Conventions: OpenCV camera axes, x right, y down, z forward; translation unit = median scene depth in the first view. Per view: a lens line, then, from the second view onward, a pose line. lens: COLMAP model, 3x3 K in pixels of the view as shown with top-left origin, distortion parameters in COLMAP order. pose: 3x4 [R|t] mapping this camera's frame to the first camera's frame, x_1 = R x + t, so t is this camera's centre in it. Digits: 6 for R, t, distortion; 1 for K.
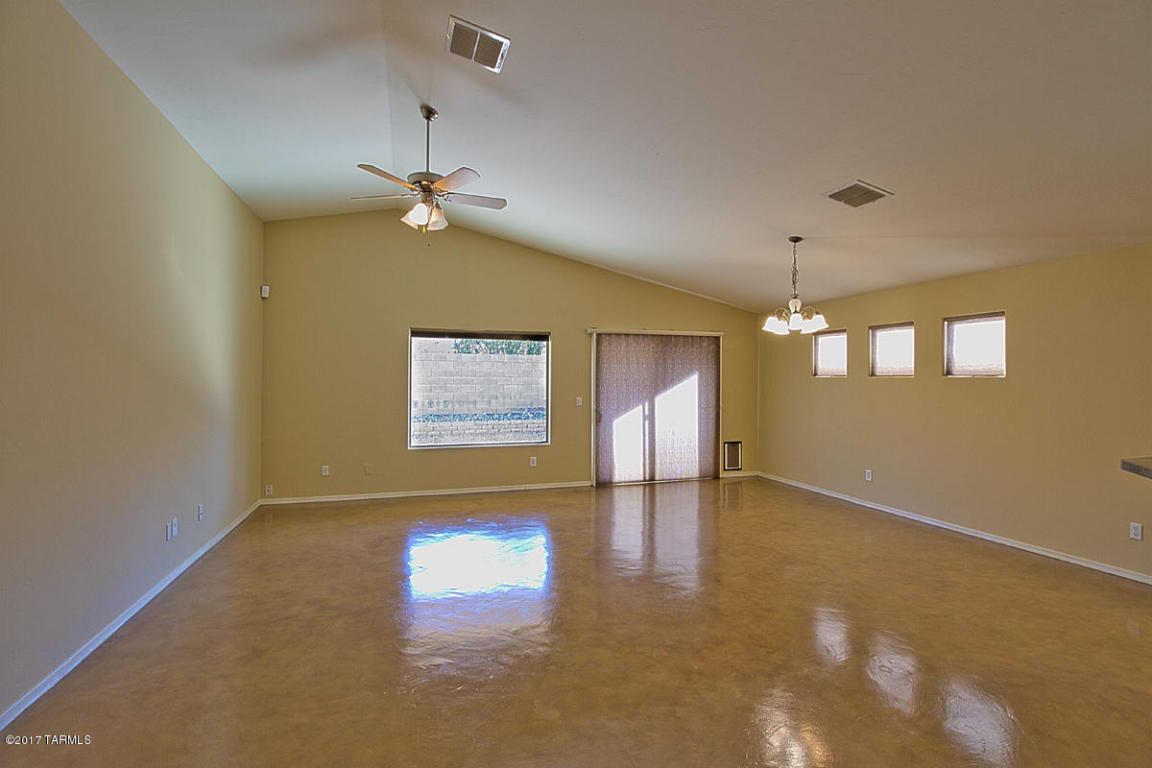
lens RADIAL K [[530.4, 0, 577.6], [0, 530.4, 379.4], [0, 0, 1]] dist [0.001735, -0.015487]
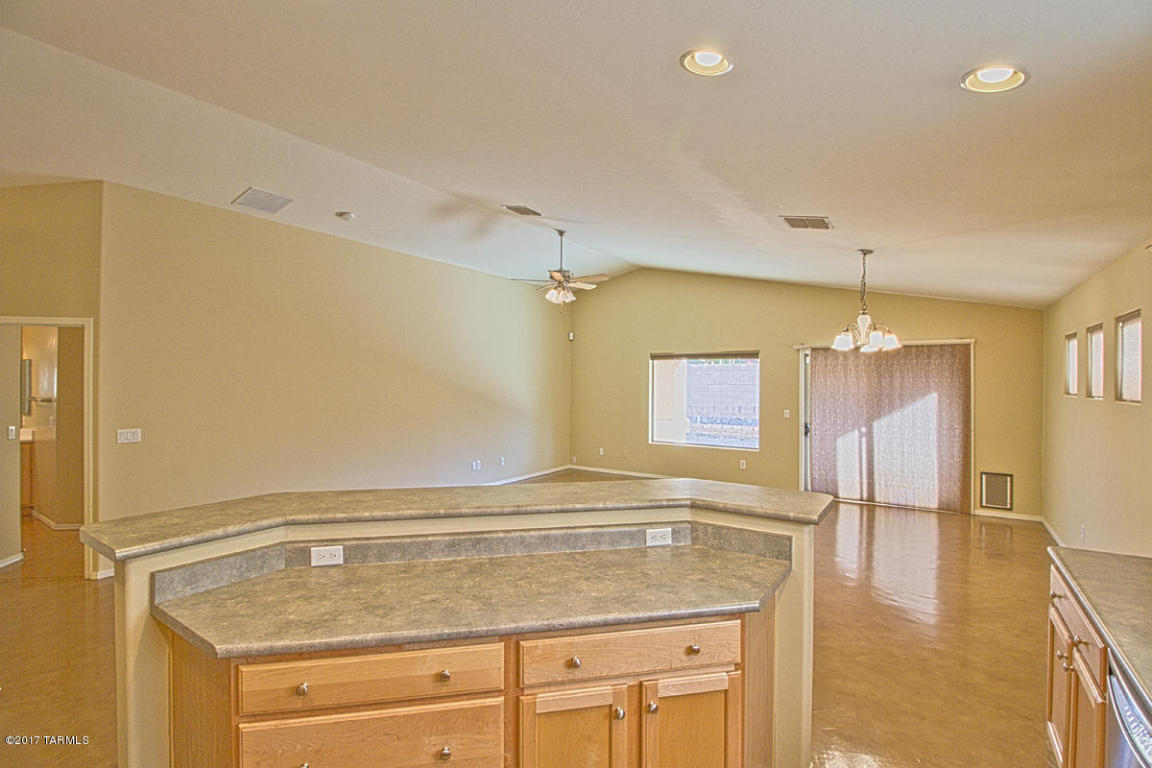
lens RADIAL K [[530.4, 0, 577.6], [0, 530.4, 379.4], [0, 0, 1]] dist [0.001735, -0.015487]
pose [[0.627364, -0.002741, -0.778722, 0.546465], [-0.001103, 0.999990, -0.004408, -0.021895], [0.778726, 0.003624, 0.627354, 0.001992]]
